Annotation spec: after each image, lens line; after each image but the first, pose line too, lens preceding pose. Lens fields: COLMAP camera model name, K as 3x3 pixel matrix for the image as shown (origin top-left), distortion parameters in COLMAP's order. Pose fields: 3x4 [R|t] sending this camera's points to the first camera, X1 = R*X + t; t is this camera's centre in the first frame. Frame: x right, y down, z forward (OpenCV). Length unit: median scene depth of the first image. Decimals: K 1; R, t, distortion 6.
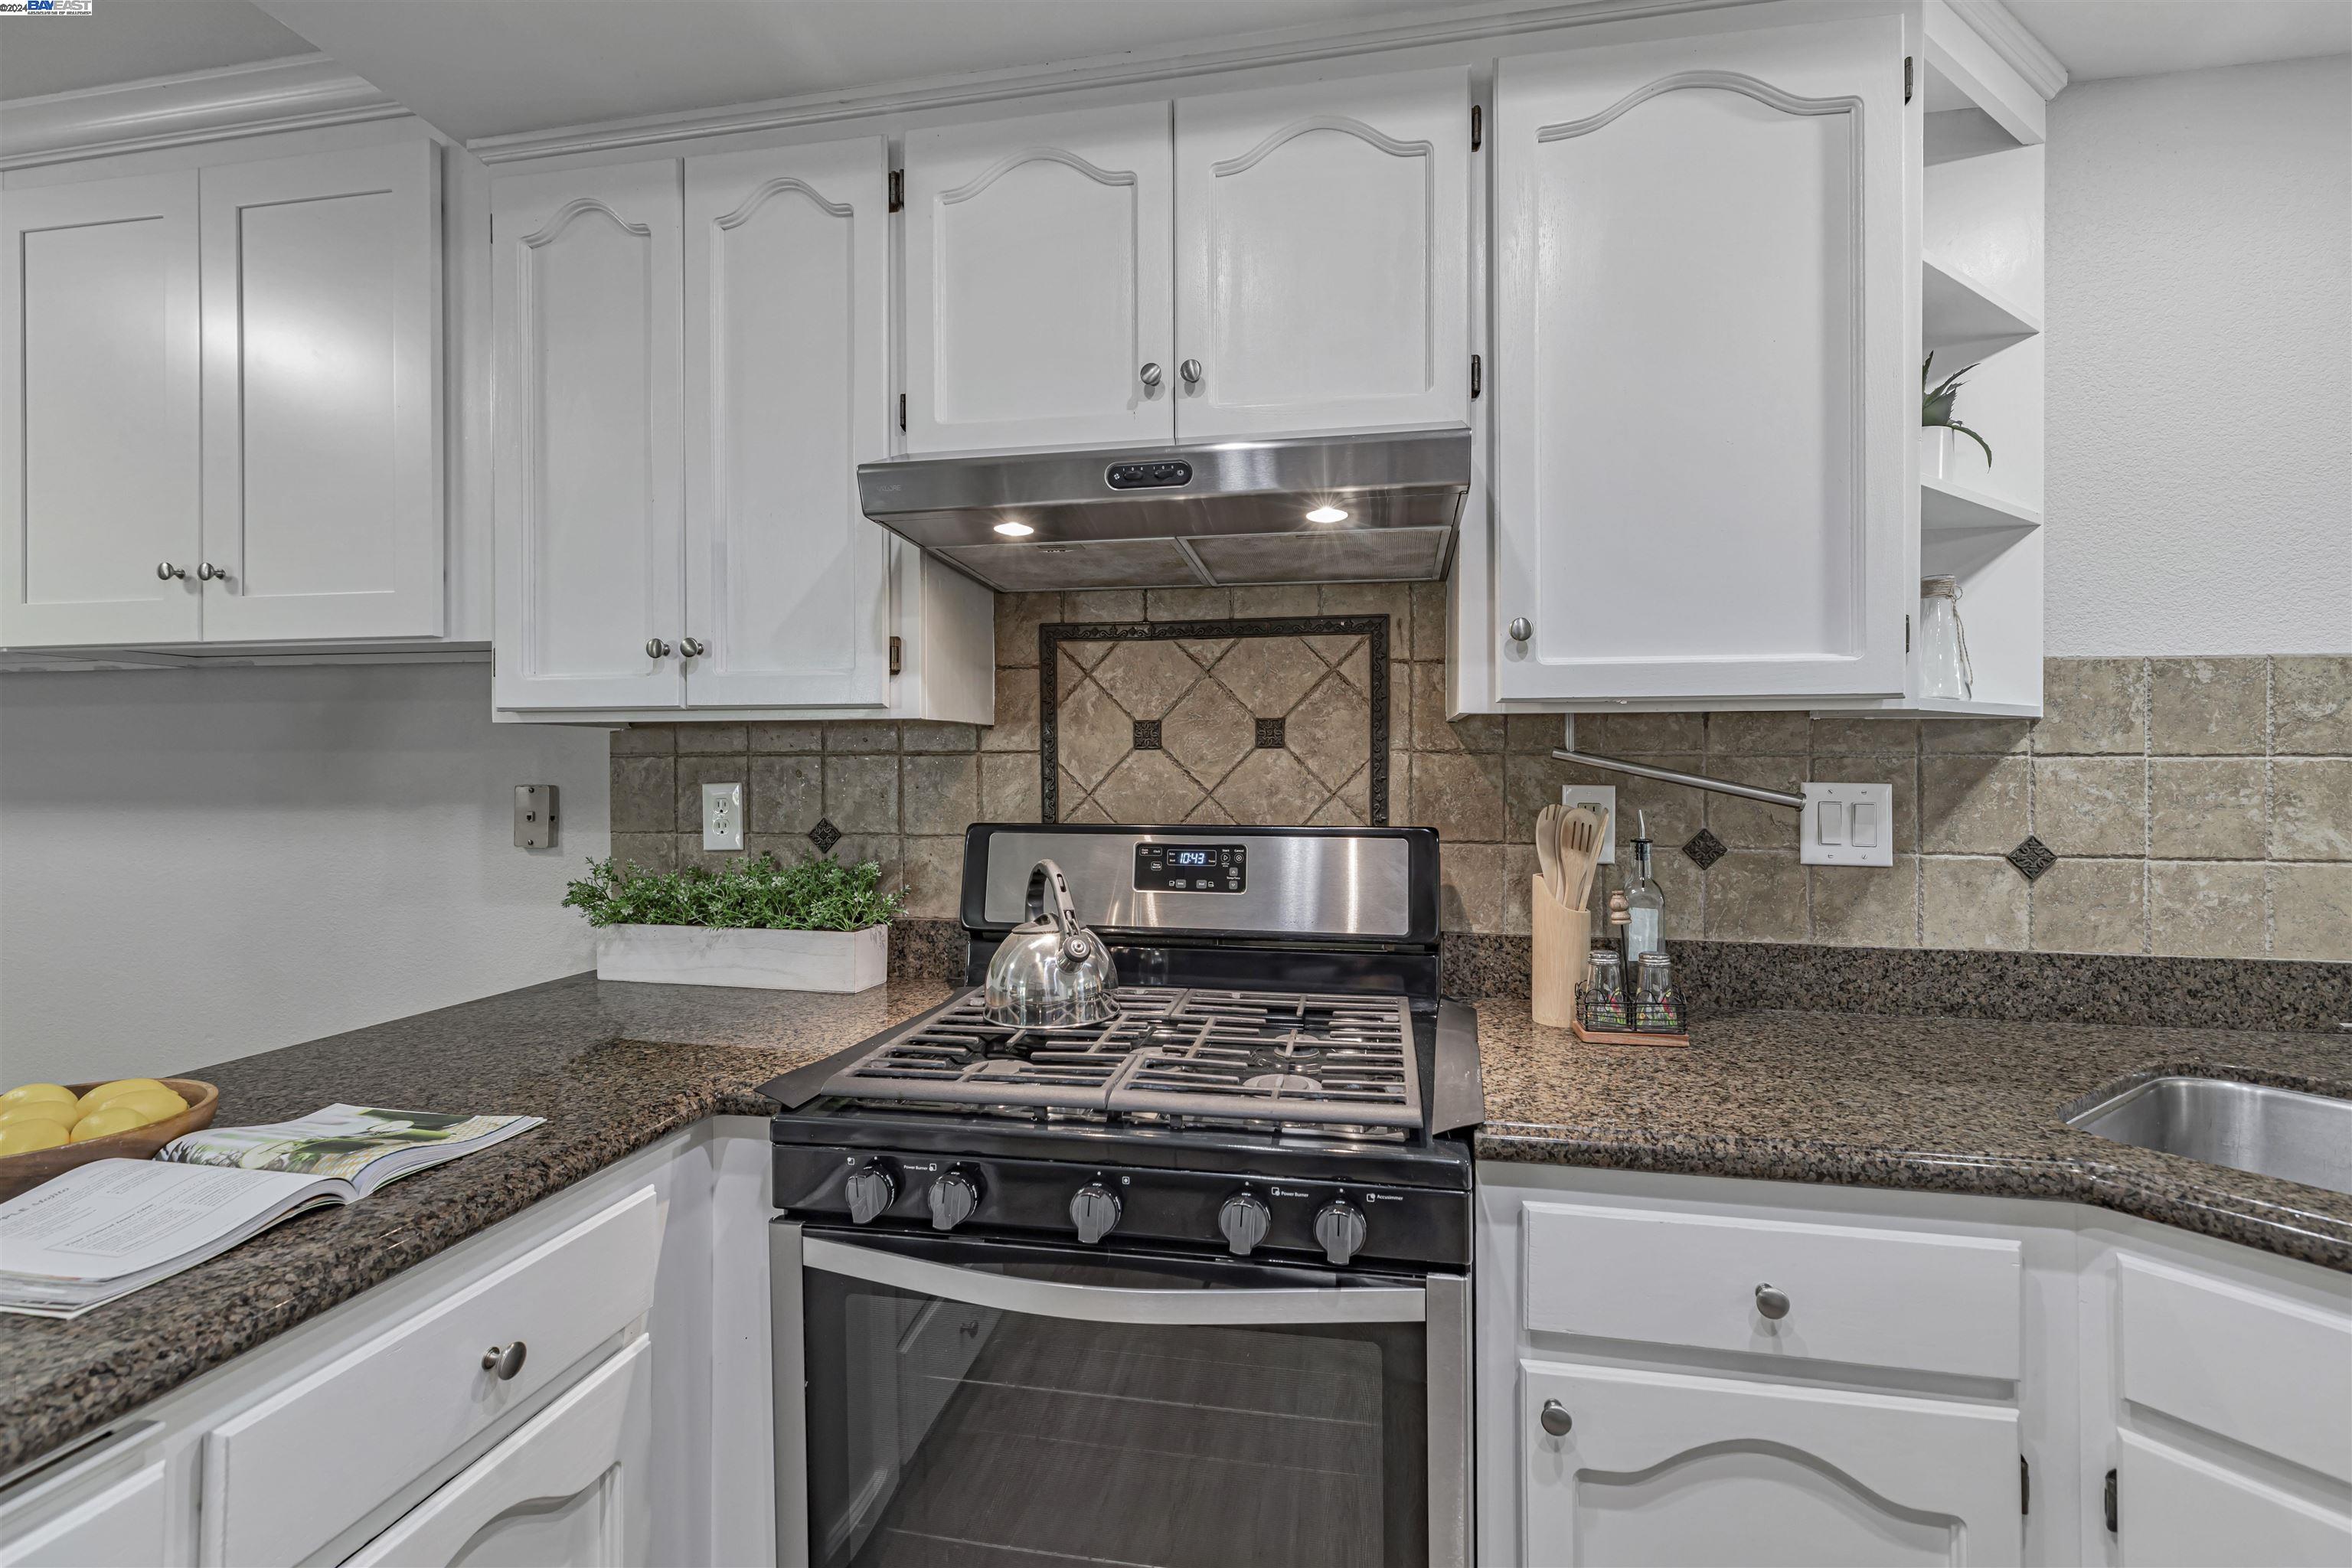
lens RADIAL K [[1058.4, 0, 1179.5], [0, 1058.4, 760.7], [0, 0, 1]] dist [0.002694, -0.000103]
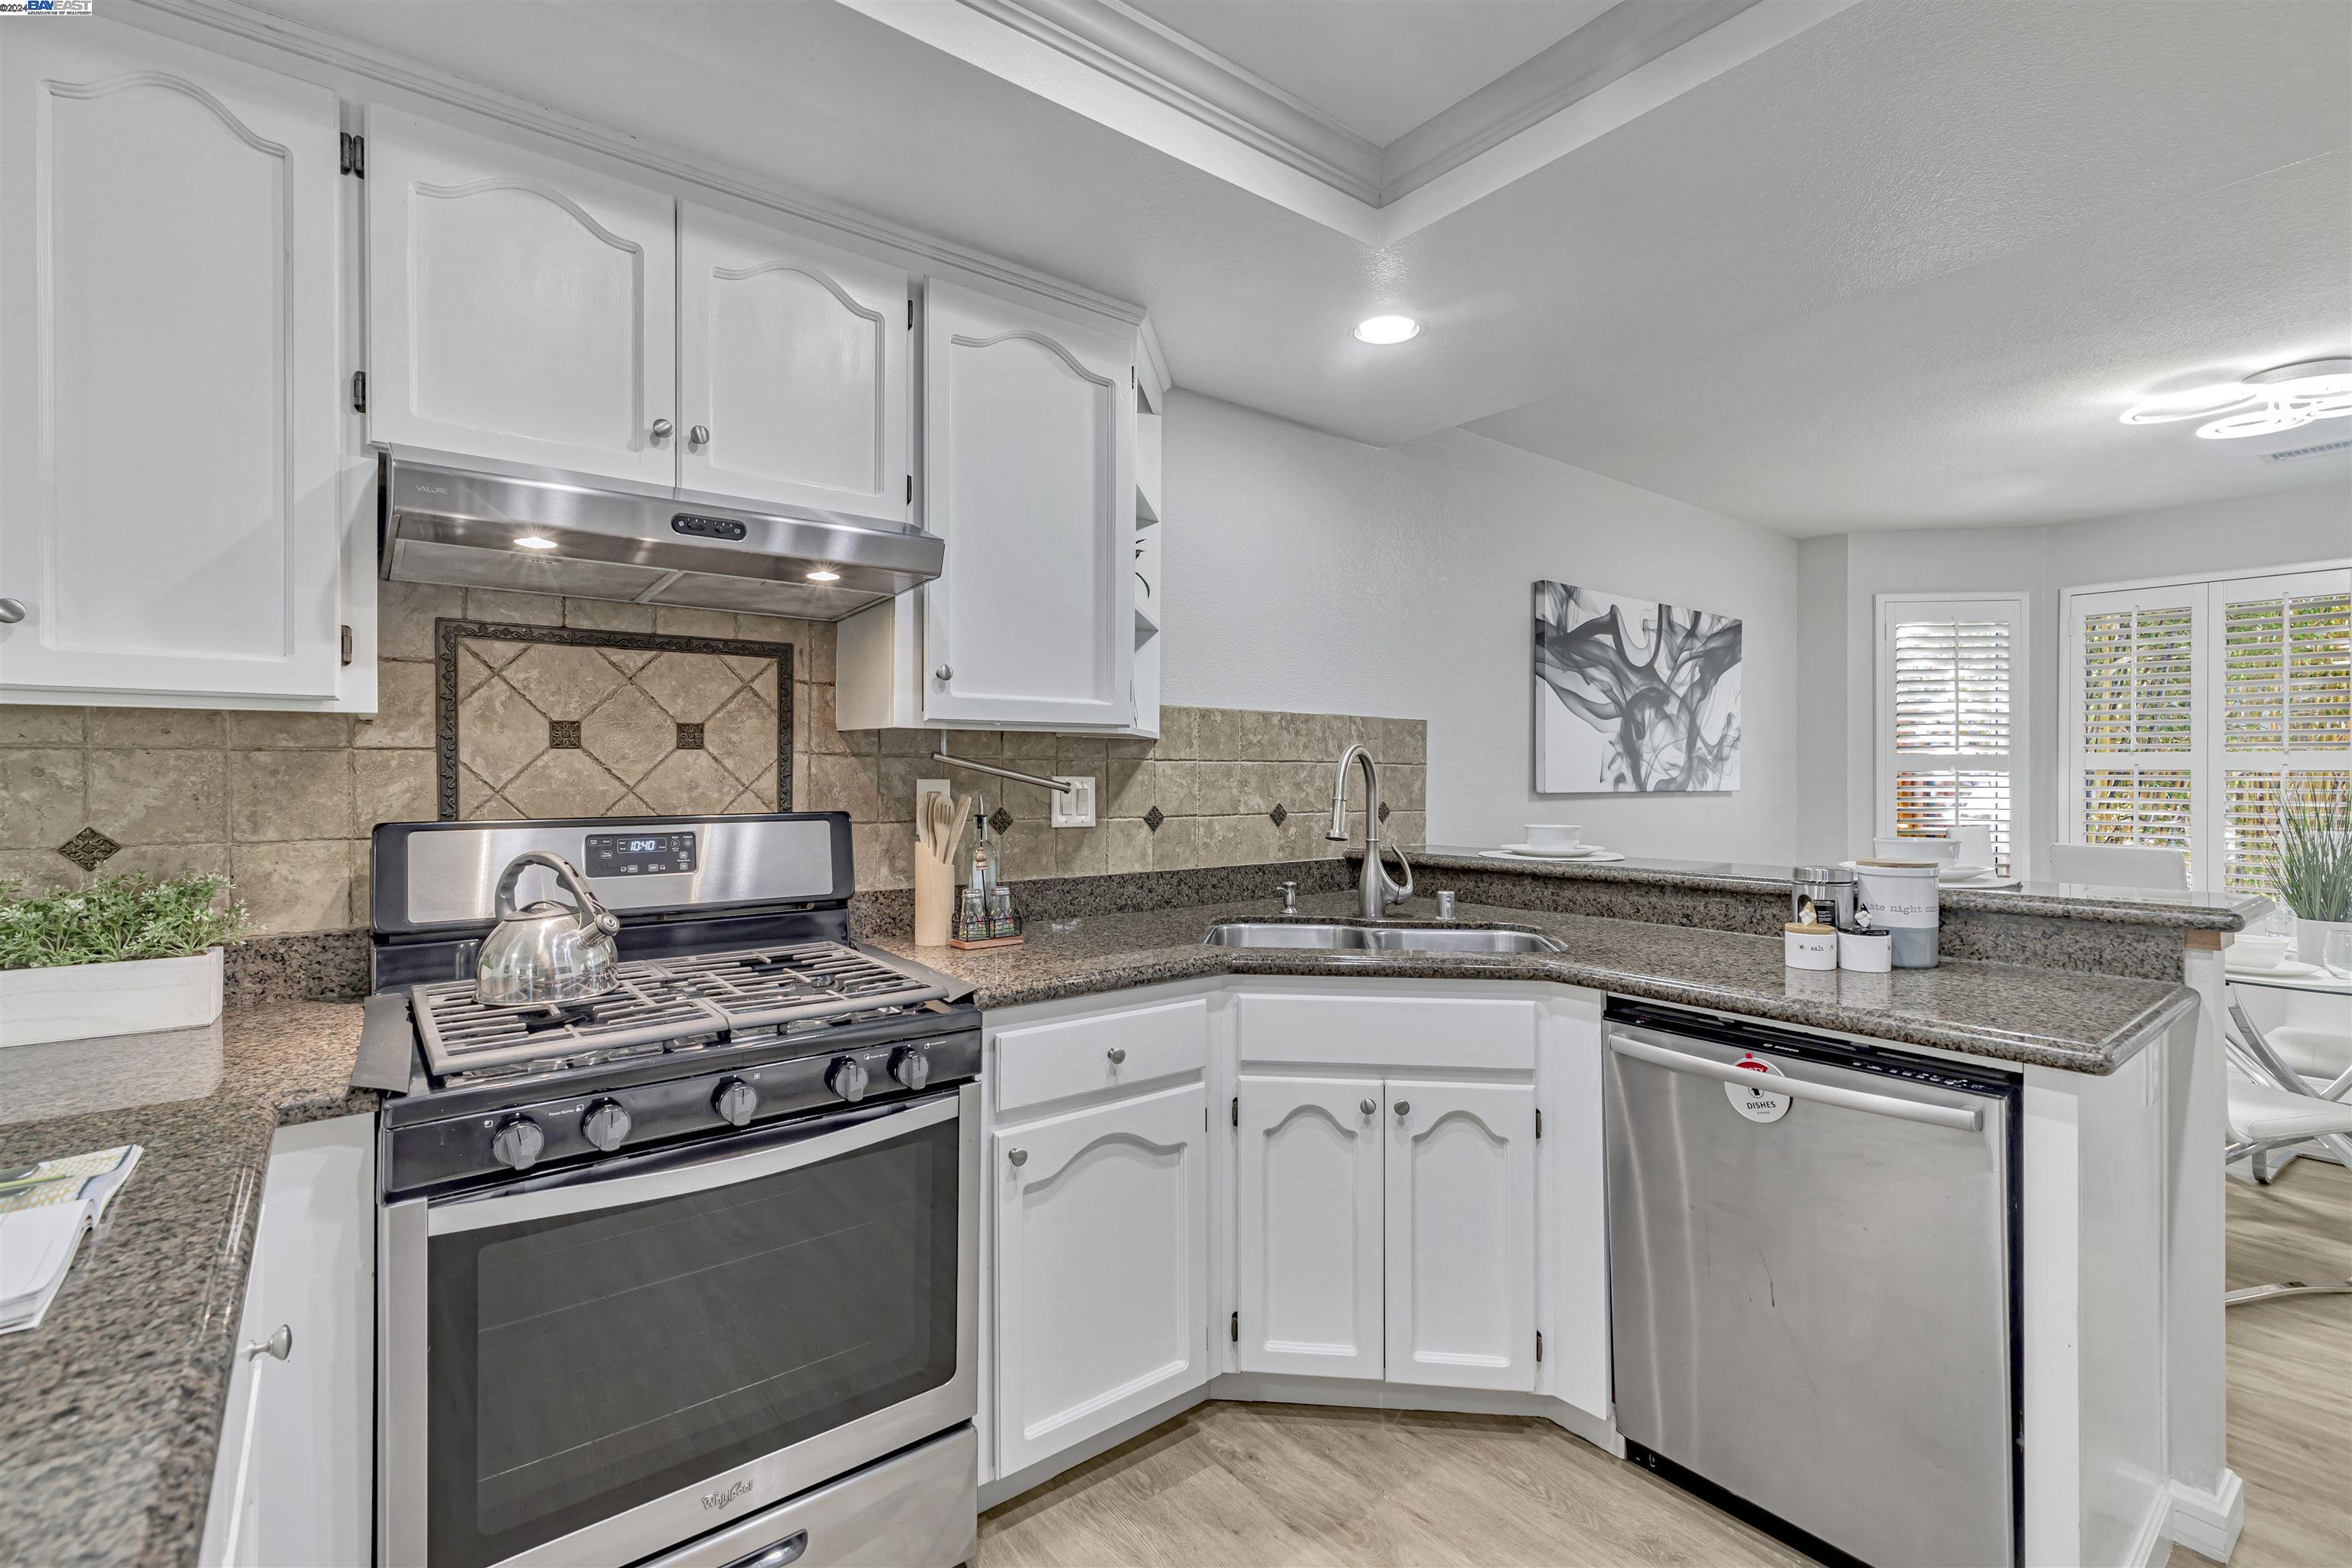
lens RADIAL K [[1059.0, 0, 1182.9], [0, 1059.0, 770.7], [0, 0, 1]] dist [0.007768, -0.000341]
pose [[0.652689, 0.000177, 0.757626, -0.459277], [-0.005665, 0.999973, 0.004647, 0.003452], [-0.757605, -0.007325, 0.652673, -0.172552]]
